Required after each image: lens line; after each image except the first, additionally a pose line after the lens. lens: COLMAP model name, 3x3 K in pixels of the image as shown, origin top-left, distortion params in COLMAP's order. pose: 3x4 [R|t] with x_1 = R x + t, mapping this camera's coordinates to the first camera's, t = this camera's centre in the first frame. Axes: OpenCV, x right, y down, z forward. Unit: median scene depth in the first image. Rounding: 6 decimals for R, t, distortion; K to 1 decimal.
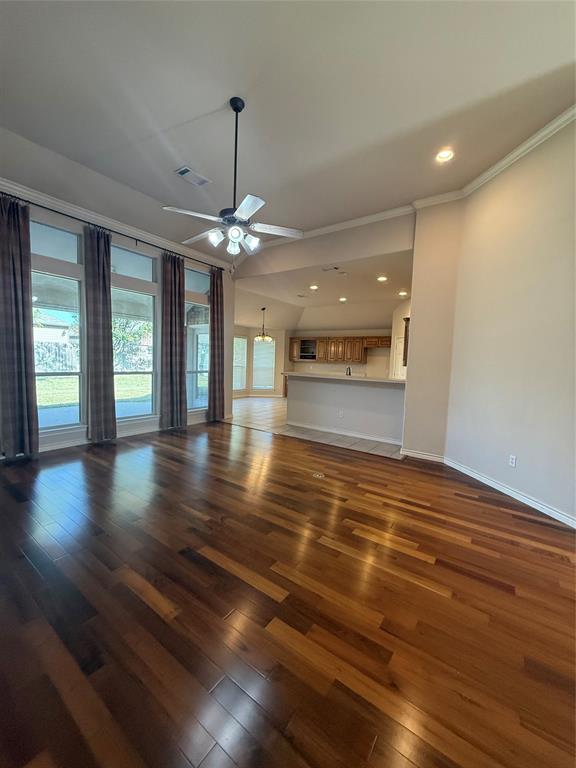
lens RADIAL K [[305.0, 0, 286.9], [0, 305.0, 381.8], [0, 0, 1]] dist [-0.002579, 0.002037]
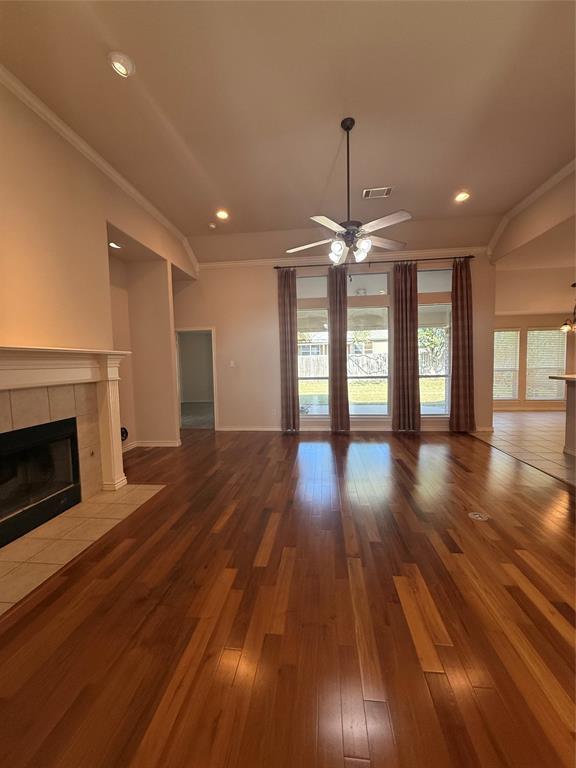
lens RADIAL K [[305.0, 0, 289.7], [0, 305.0, 381.6], [0, 0, 1]] dist [-0.002579, 0.002037]
pose [[0.490078, 0.007521, -0.871646, 0.396029], [-0.023946, 0.999702, -0.004837, 0.000251], [0.871350, 0.023243, 0.490112, 0.189458]]
